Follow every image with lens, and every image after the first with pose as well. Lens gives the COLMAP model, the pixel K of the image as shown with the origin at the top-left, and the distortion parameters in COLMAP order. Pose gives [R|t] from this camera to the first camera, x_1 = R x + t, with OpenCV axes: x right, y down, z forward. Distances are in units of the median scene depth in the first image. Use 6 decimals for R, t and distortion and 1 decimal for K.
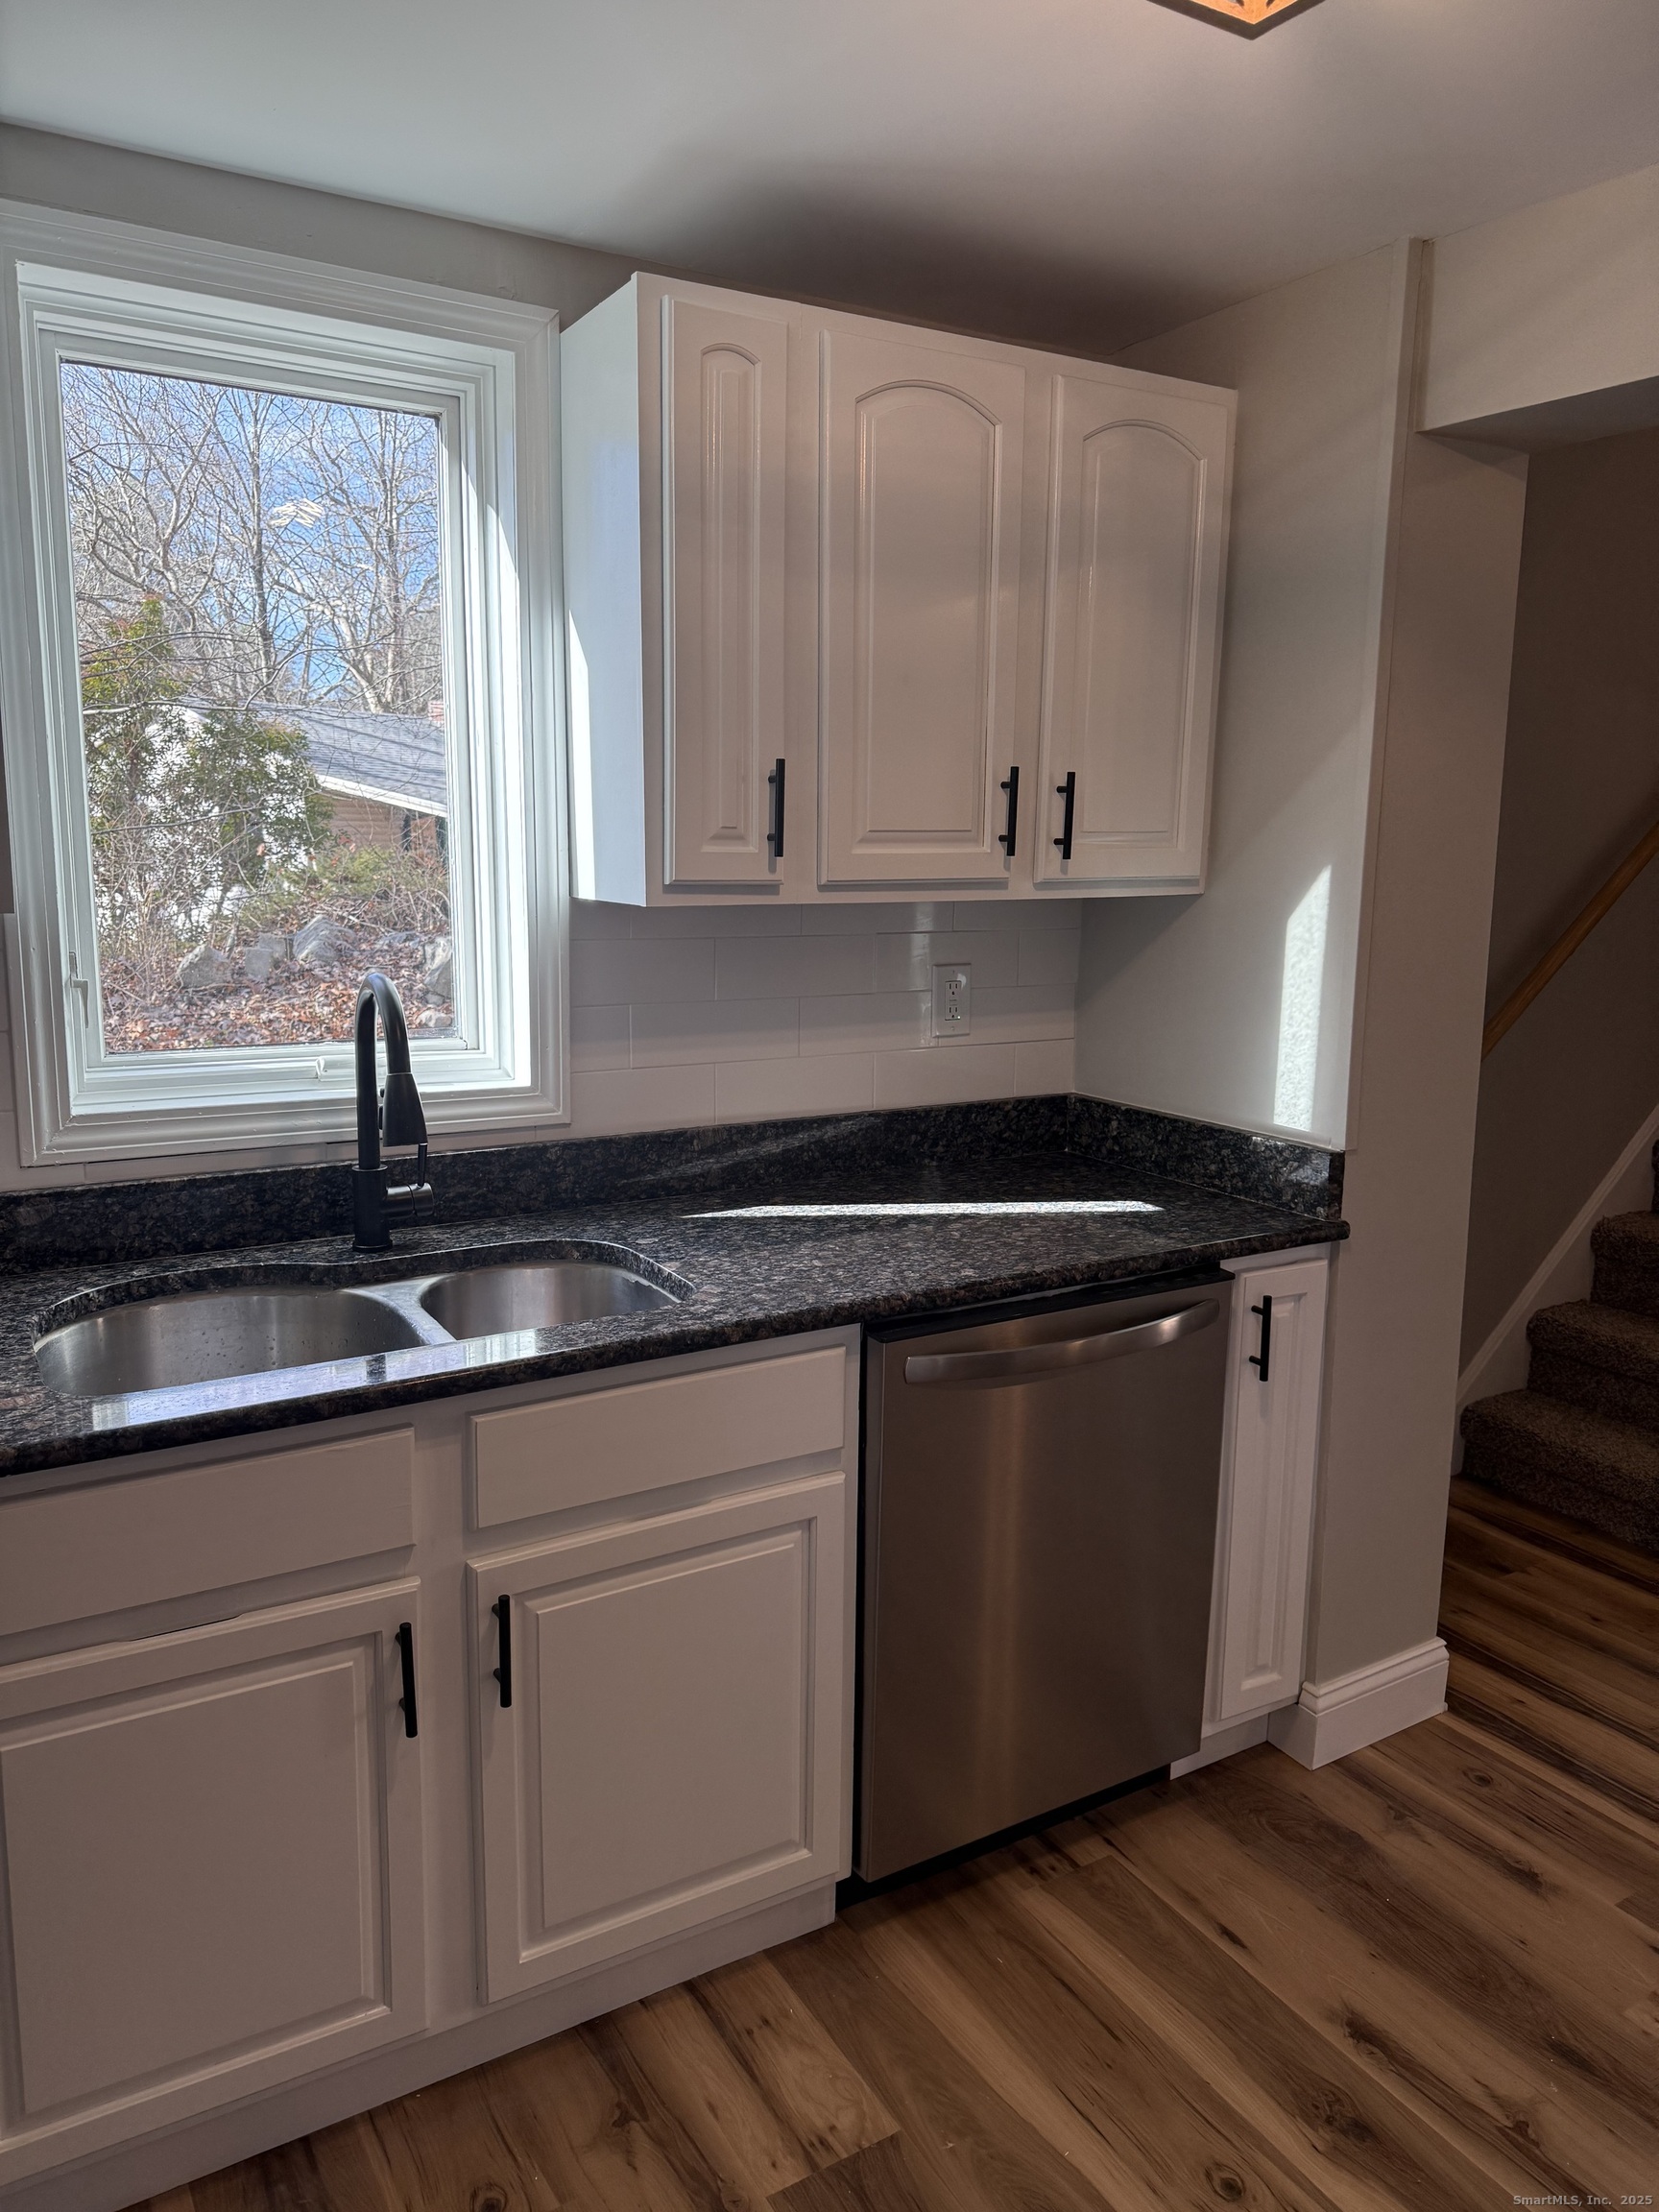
lens RADIAL K [[1549.4, 0, 829.2], [0, 1549.4, 1106.5], [0, 0, 1]] dist [0.007818, -0.012144]
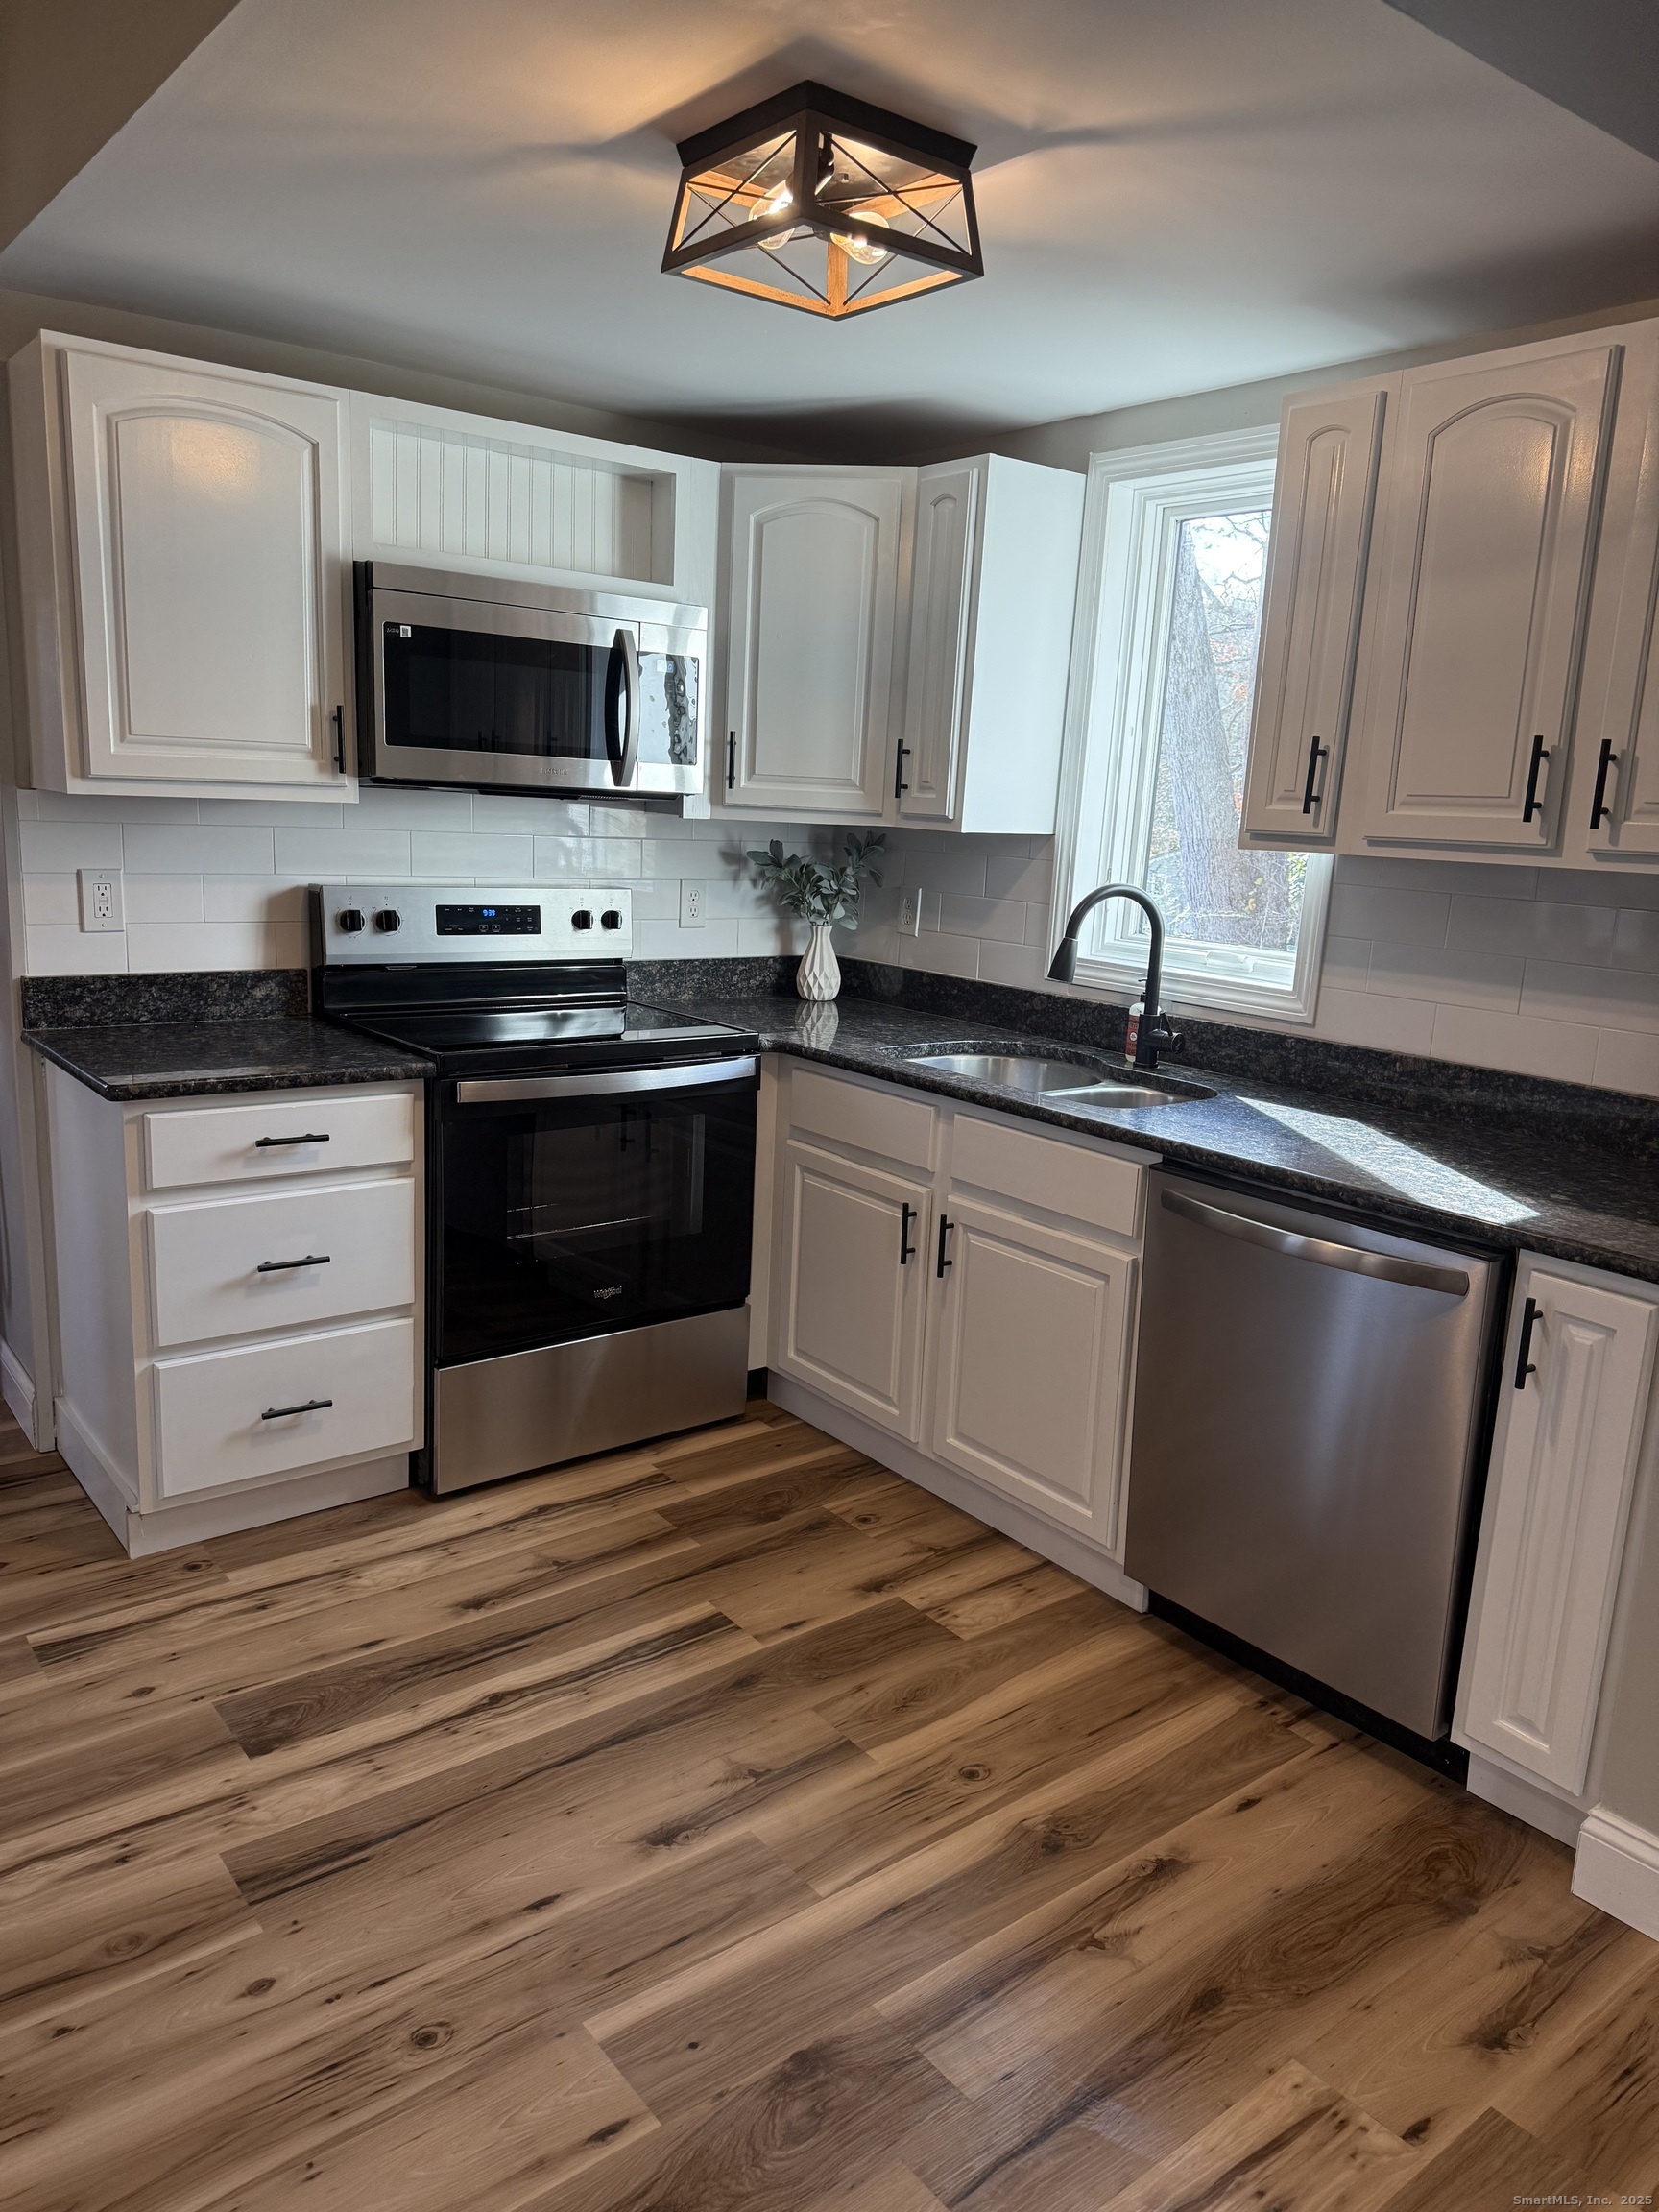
lens RADIAL K [[1549.4, 0, 827.3], [0, 1549.4, 1108.7], [0, 0, 1]] dist [0.007818, -0.012144]
pose [[0.117925, 0.189707, -0.974733, 1.217540], [-0.209745, 0.964195, 0.162280, -0.054674], [0.970619, 0.185308, 0.153493, 0.460987]]
